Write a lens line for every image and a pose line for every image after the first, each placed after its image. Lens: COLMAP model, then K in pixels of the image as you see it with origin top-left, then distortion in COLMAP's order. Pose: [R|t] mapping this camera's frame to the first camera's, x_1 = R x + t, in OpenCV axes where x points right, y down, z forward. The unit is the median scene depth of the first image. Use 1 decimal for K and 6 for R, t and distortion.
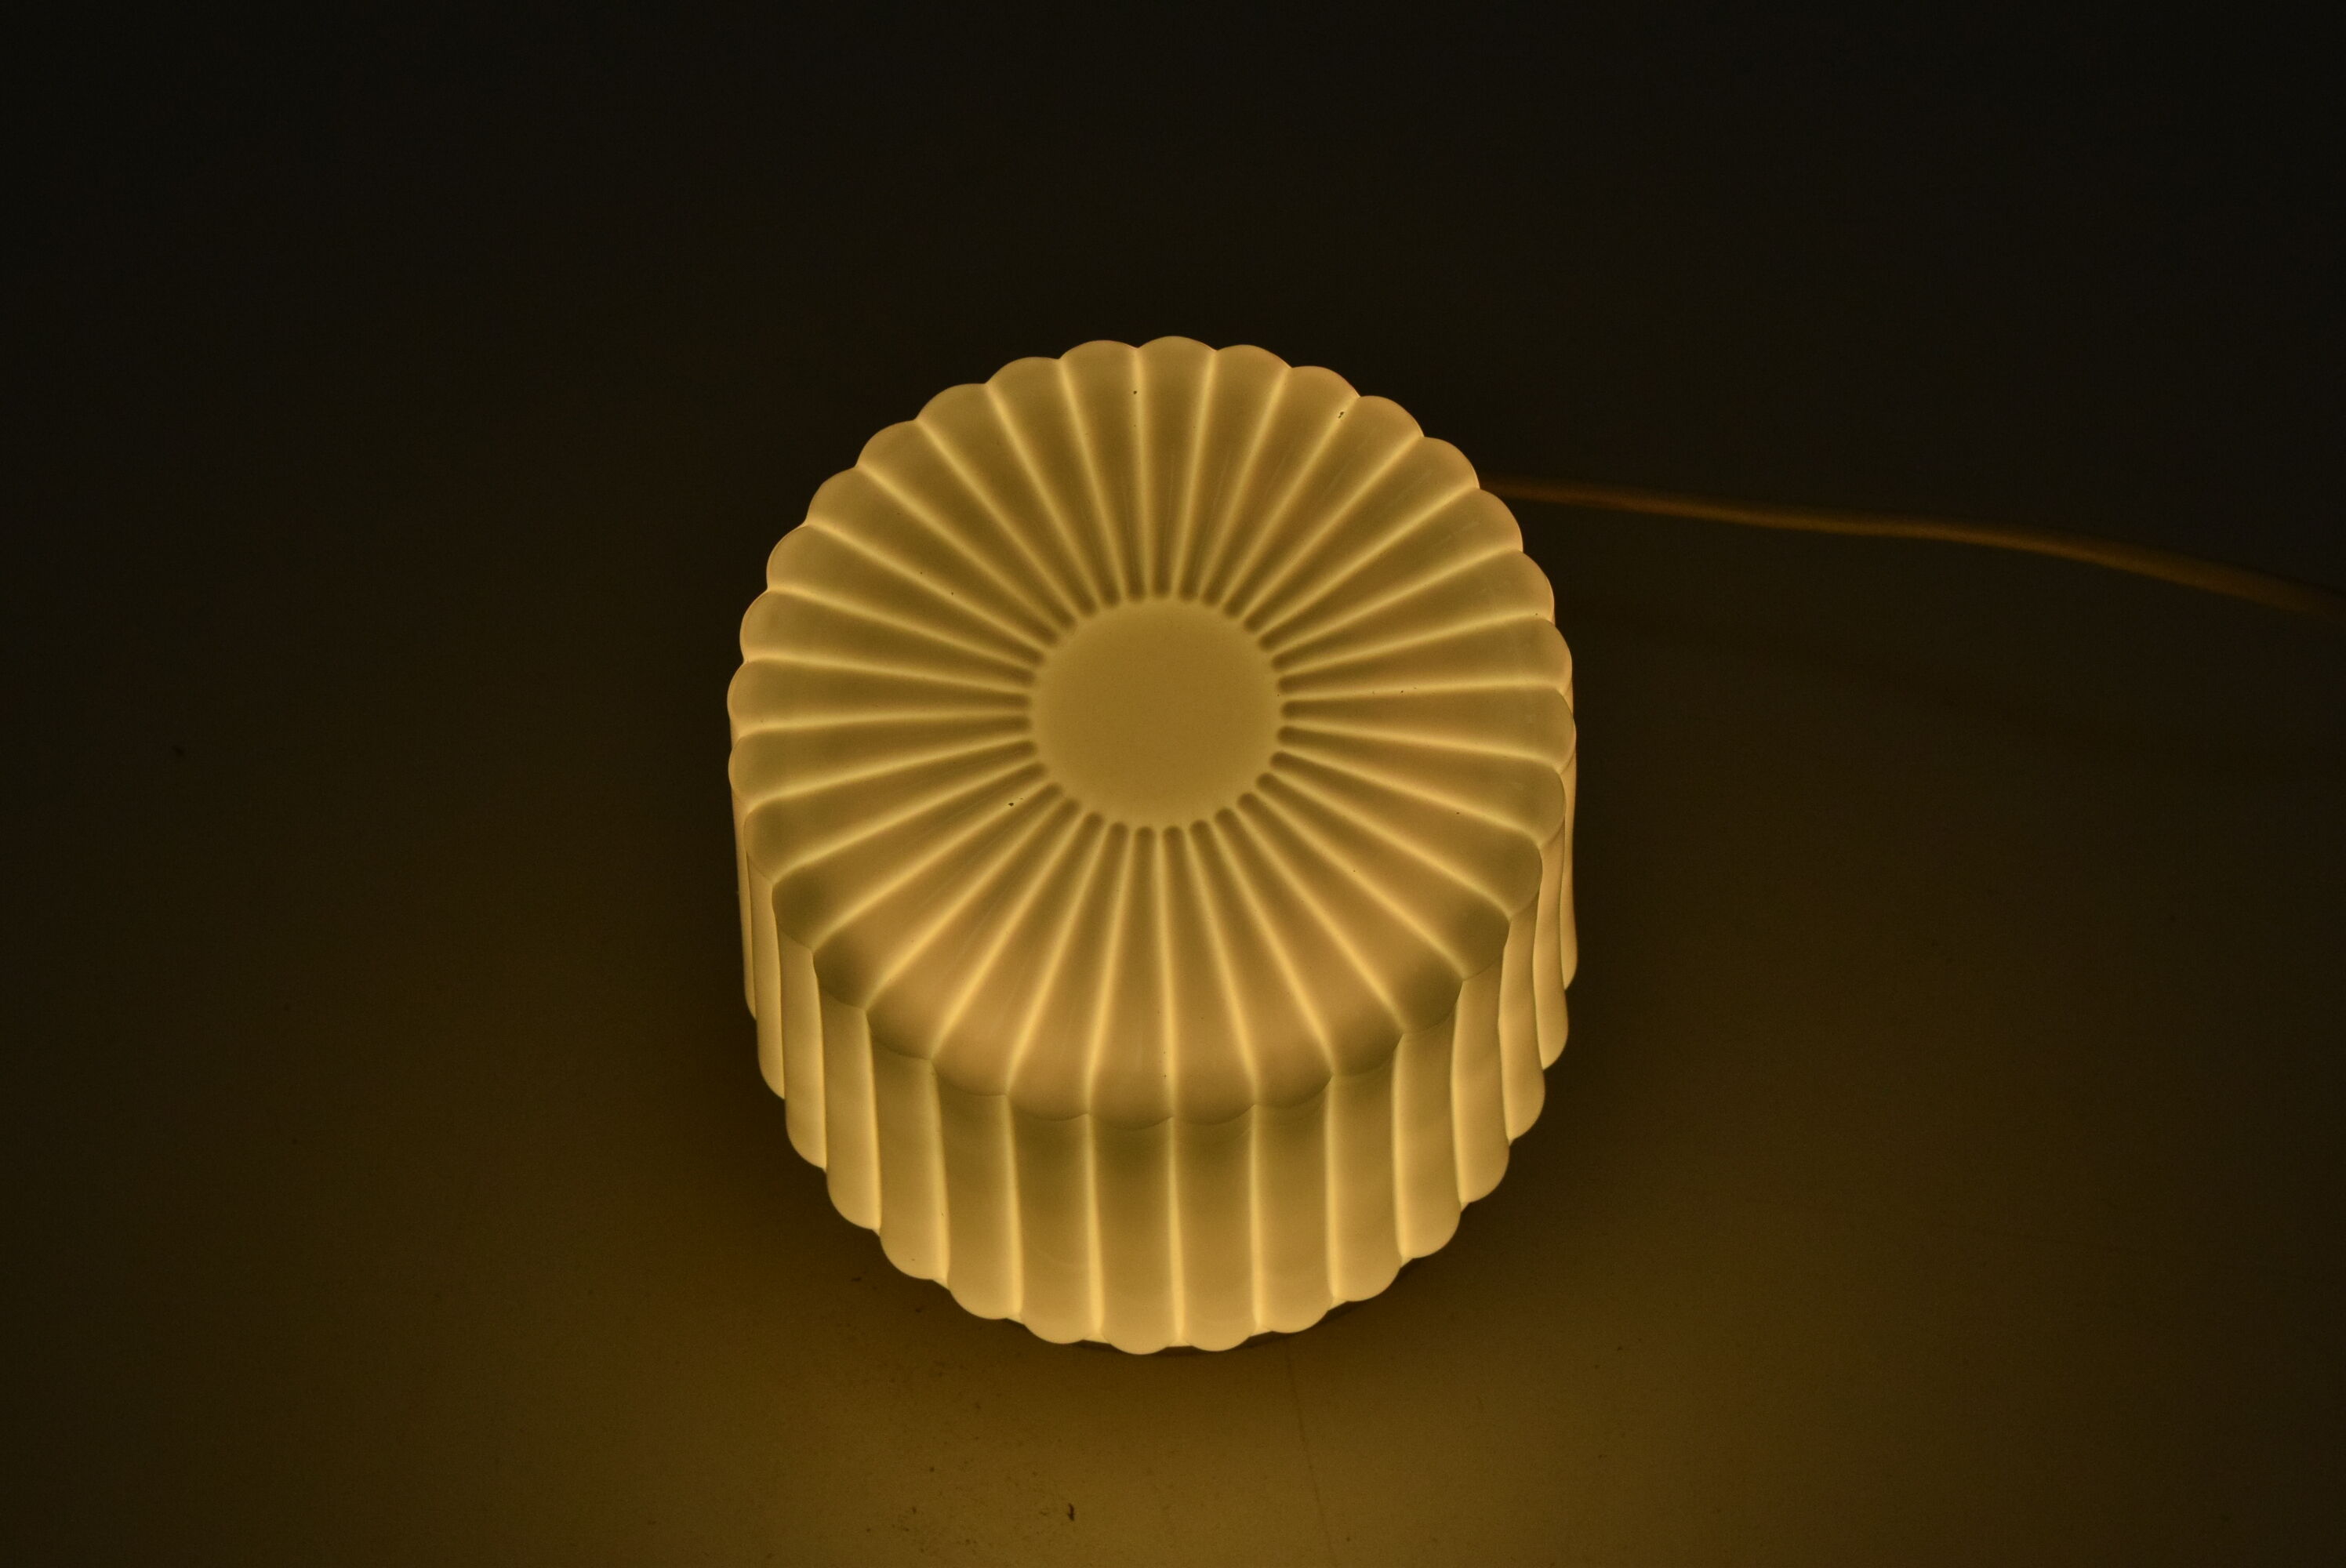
lens RADIAL K [[3855.4, 0, 1173.0], [0, 3855.4, 784.0], [0, 0, 1]] dist [-0.000428, -0.000557]
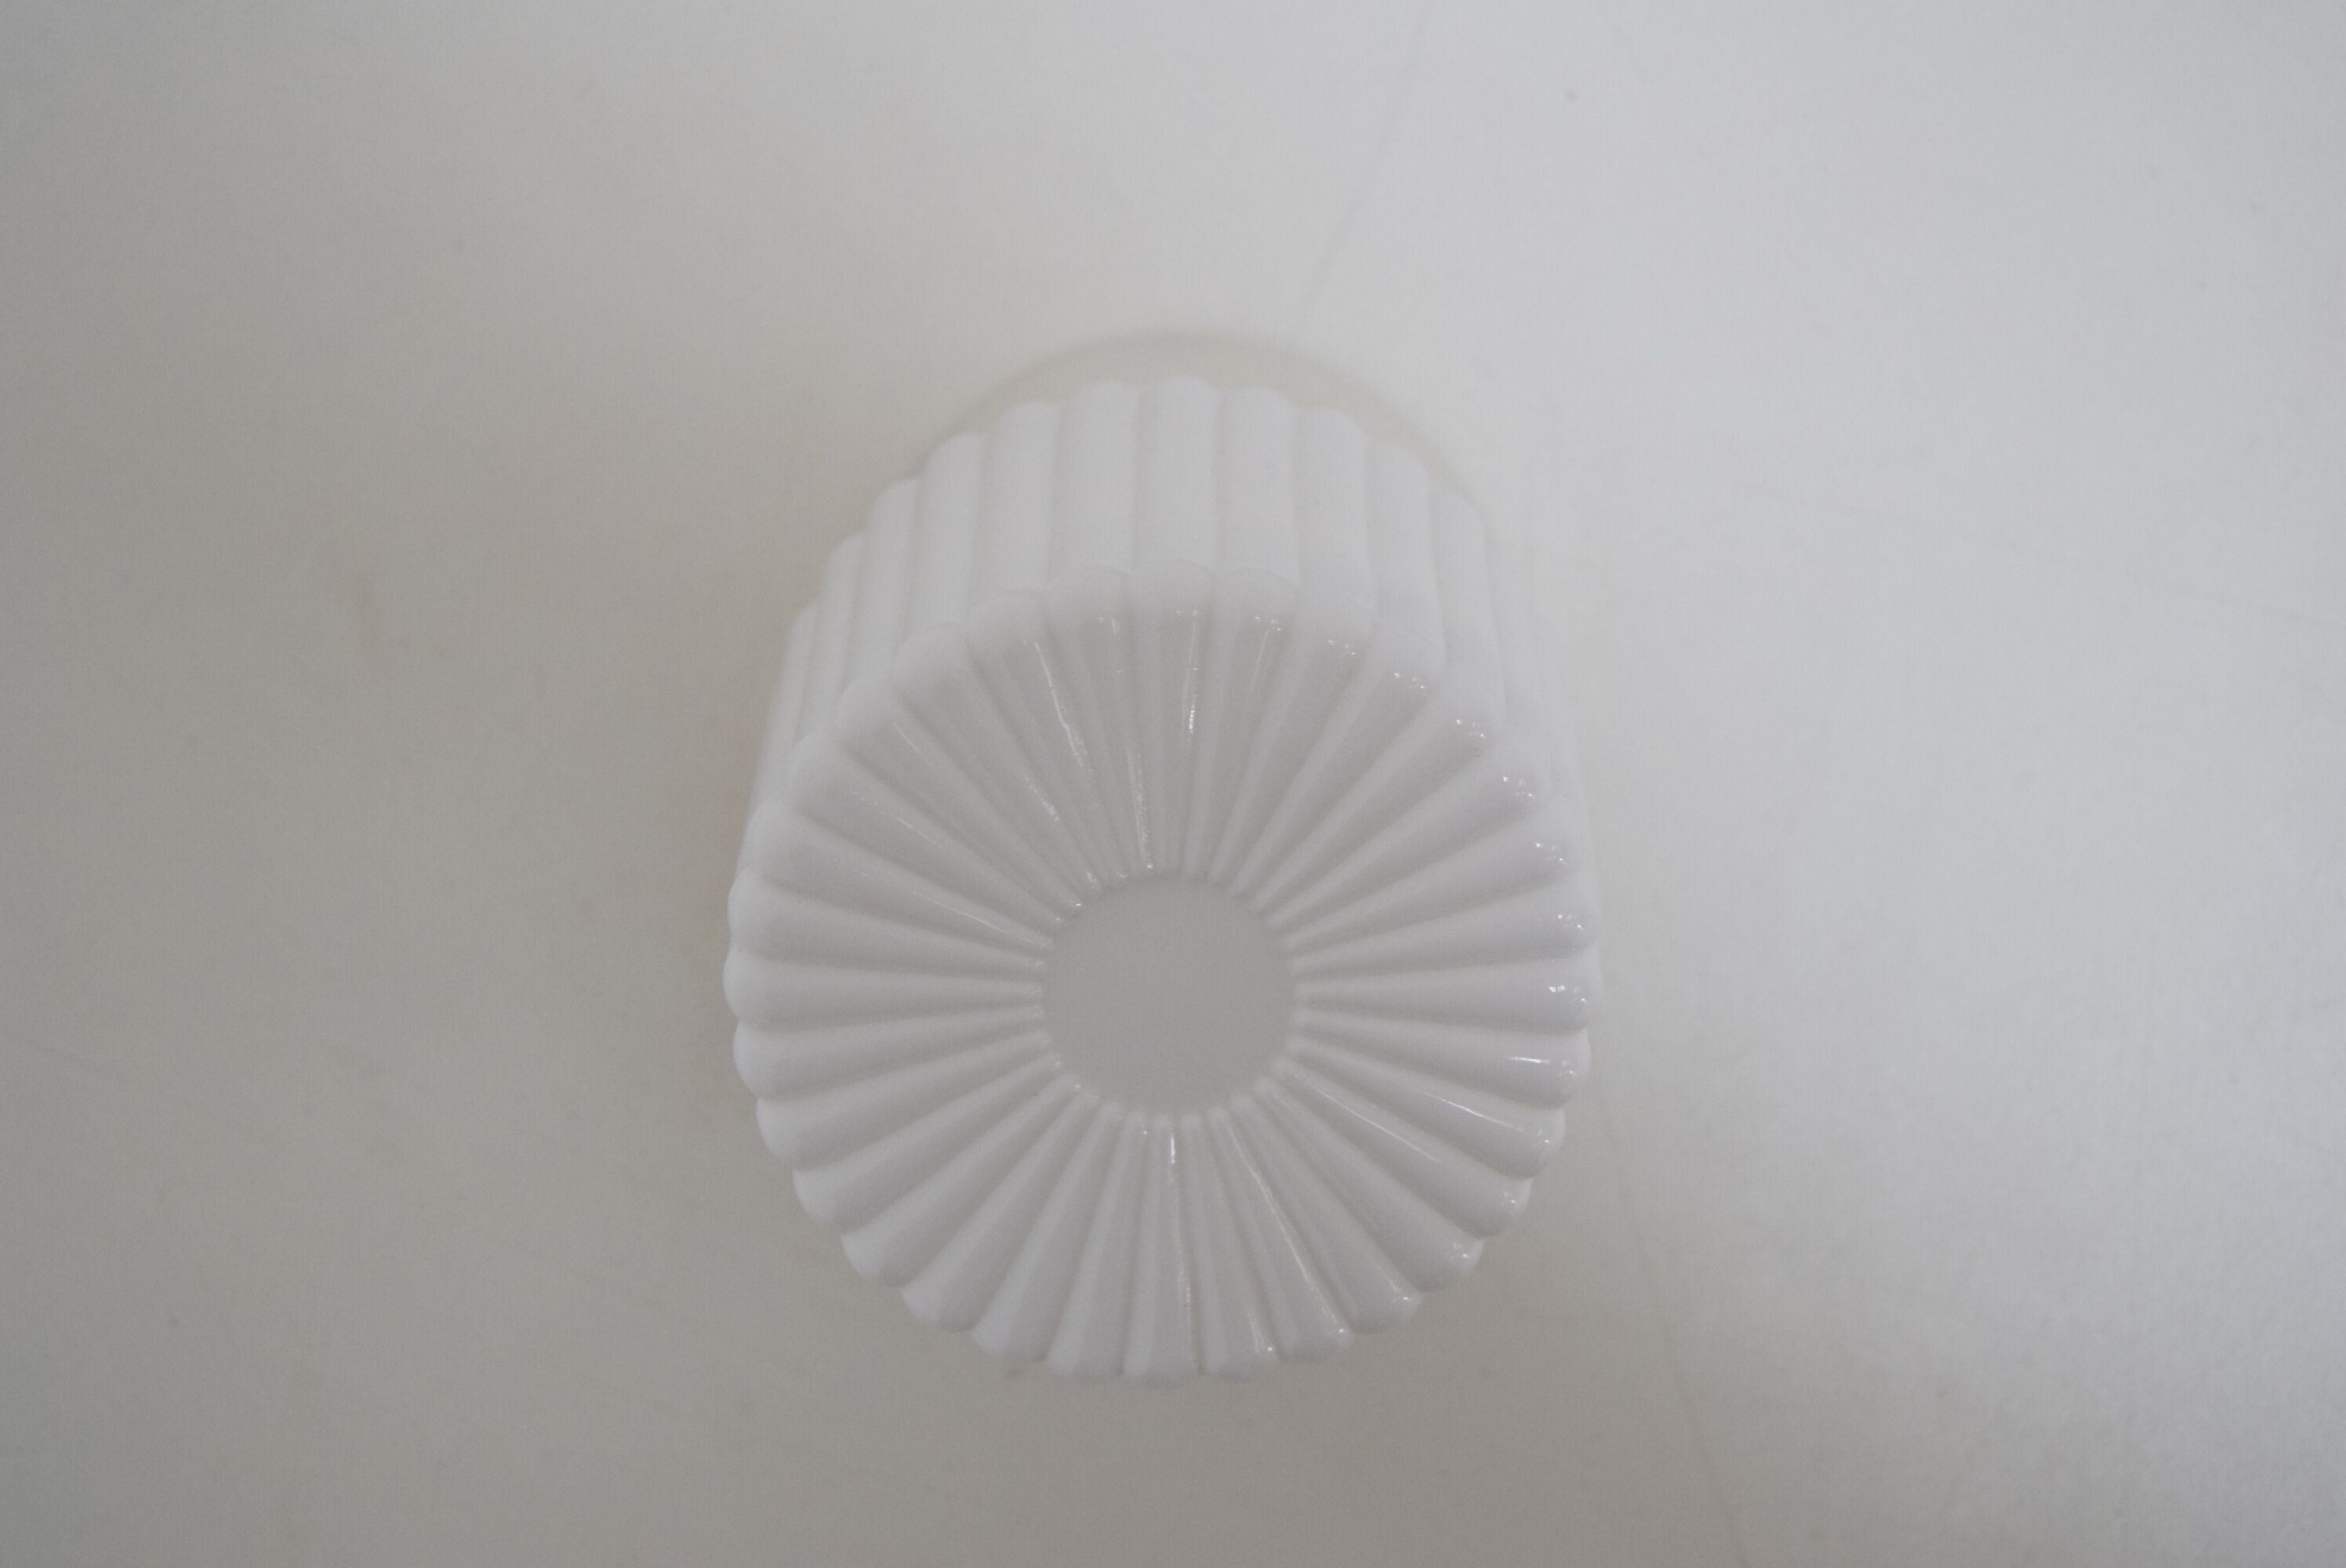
lens RADIAL K [[3107.1, 0, 1173.0], [0, 3107.1, 784.0], [0, 0, 1]] dist [0.000880, 0.004009]
pose [[0.998382, 0.056680, -0.004626, -0.001690], [-0.056868, 0.994618, -0.086607, -0.005021], [-0.000307, 0.086730, 0.996232, 0.261827]]
